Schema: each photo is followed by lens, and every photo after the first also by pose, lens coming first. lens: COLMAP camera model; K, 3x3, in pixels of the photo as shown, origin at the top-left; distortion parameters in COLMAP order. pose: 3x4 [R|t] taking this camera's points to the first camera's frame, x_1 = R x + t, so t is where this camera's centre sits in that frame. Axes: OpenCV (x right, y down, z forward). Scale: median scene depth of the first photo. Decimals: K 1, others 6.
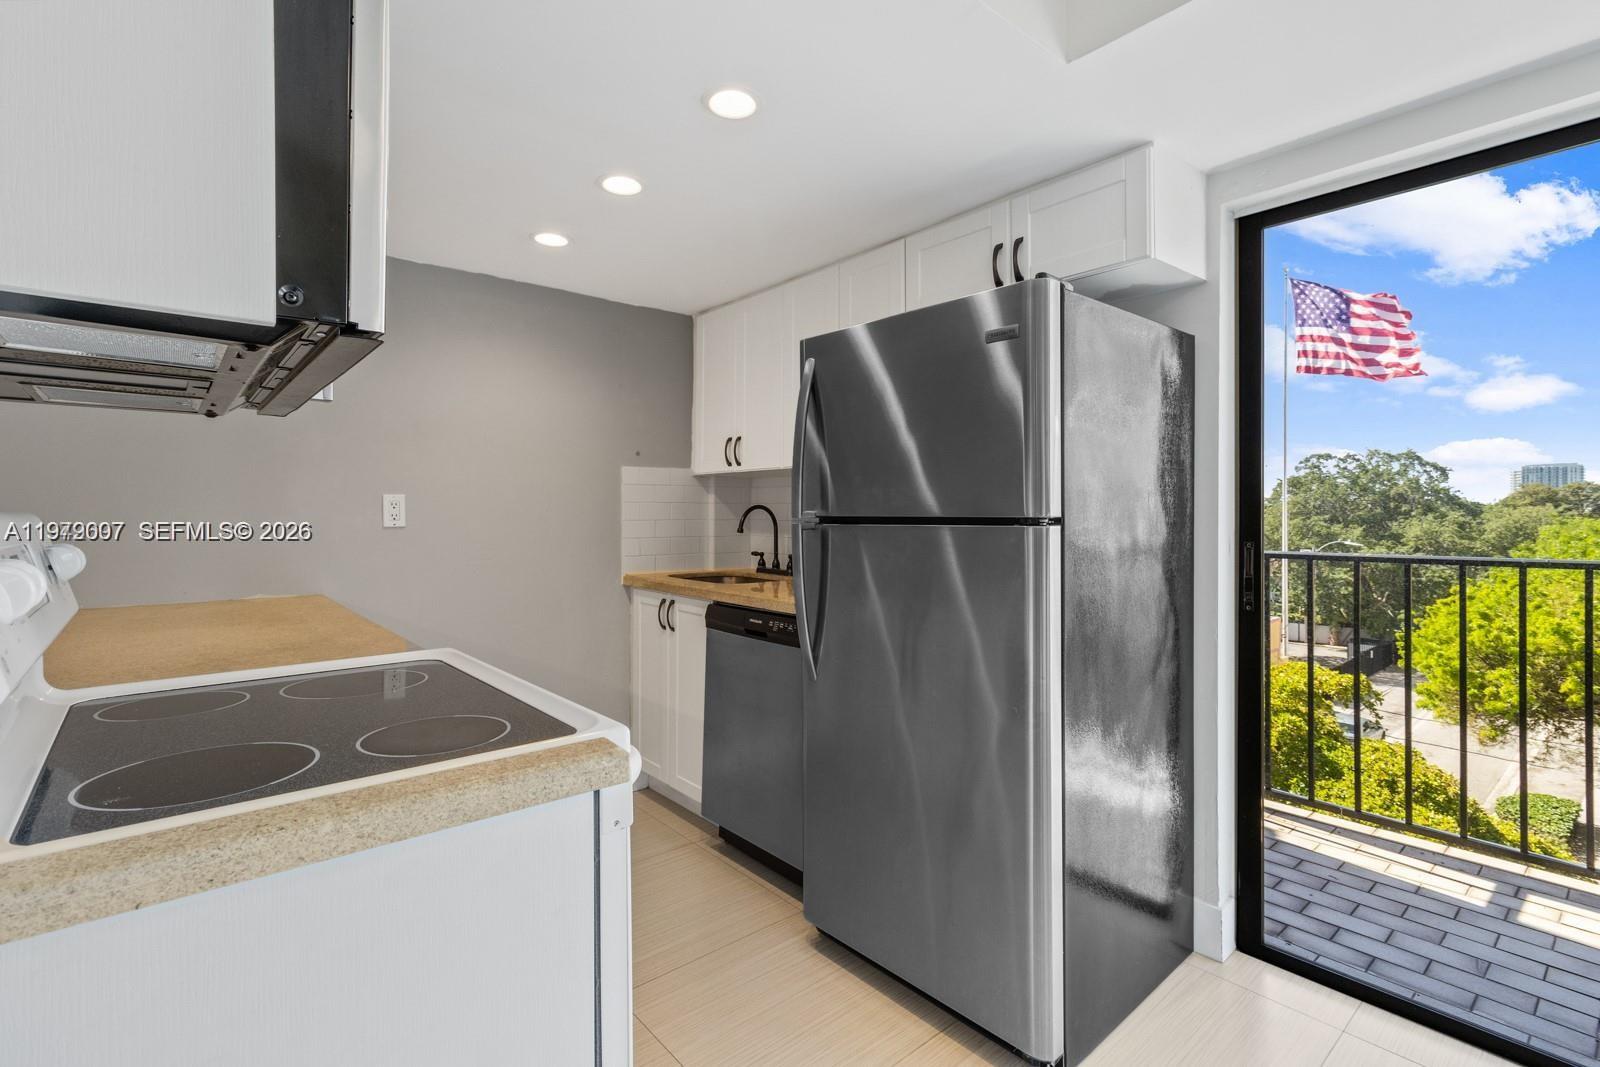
lens RADIAL K [[745.1, 0, 810.0], [0, 745.1, 520.6], [0, 0, 1]] dist [0.004936, -0.000090]
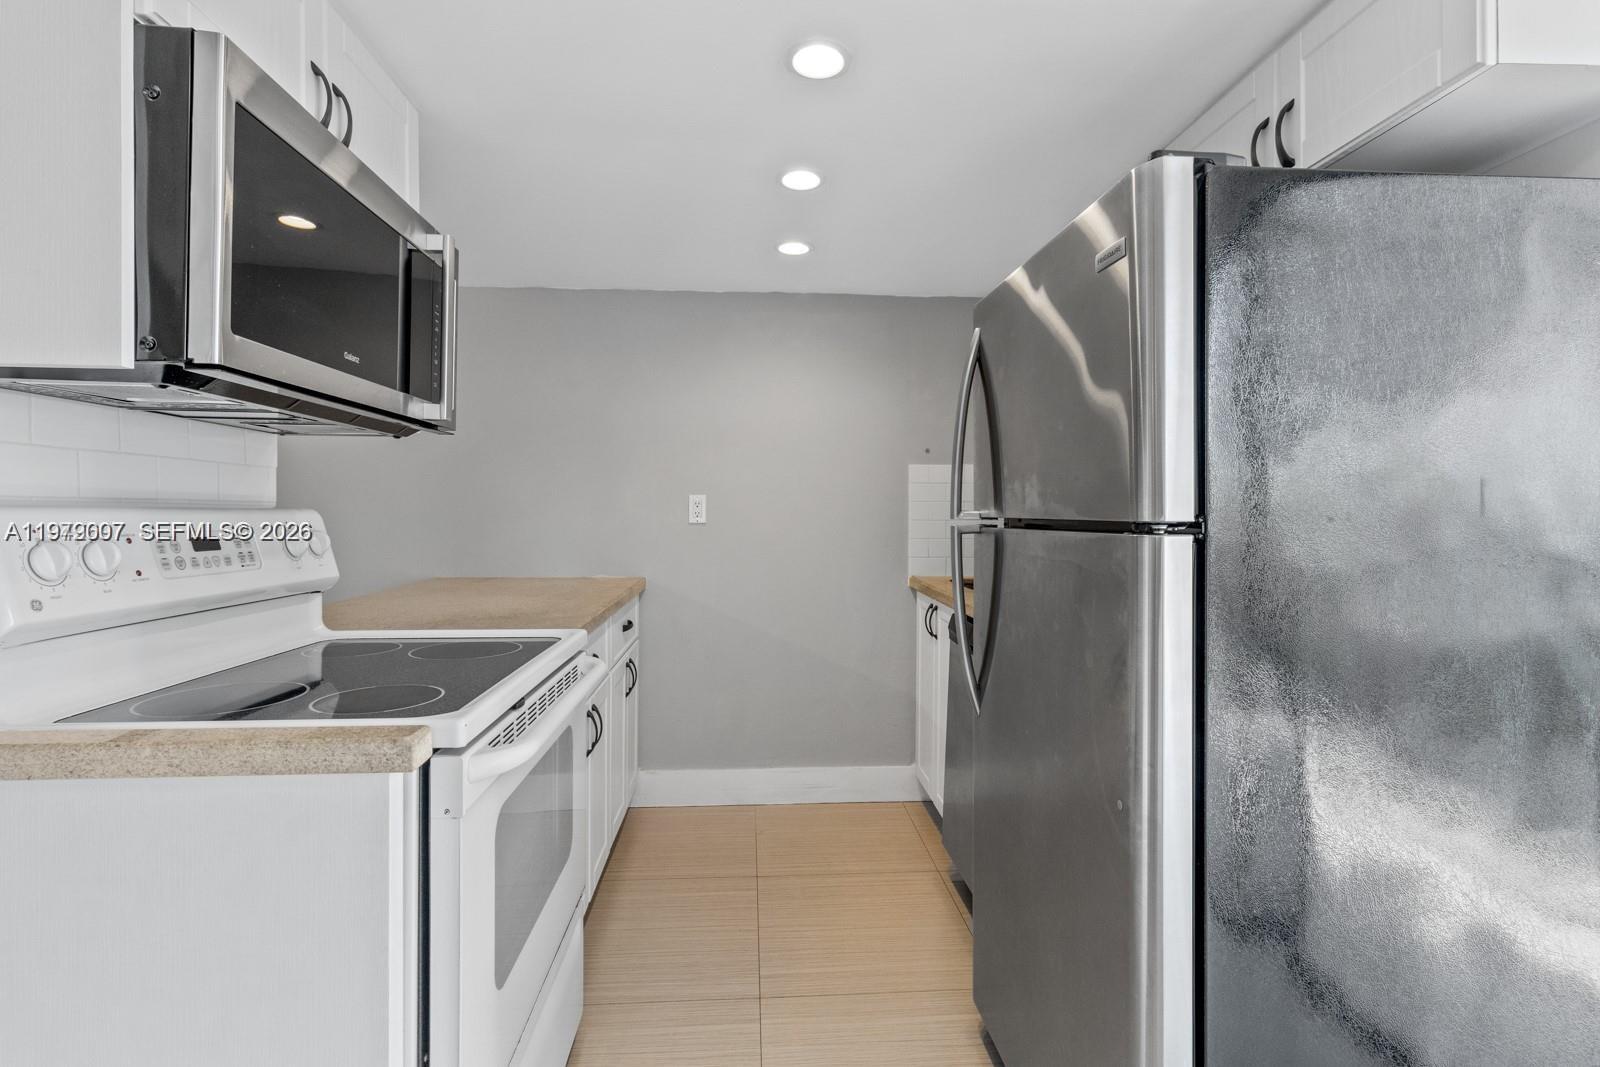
lens RADIAL K [[745.1, 0, 802.2], [0, 745.1, 518.7], [0, 0, 1]] dist [0.004936, -0.000090]
pose [[0.801125, 0.011847, -0.598380, 0.447968], [-0.013119, 0.999911, 0.002233, -0.004807], [0.598354, 0.006061, 0.801209, 0.278011]]
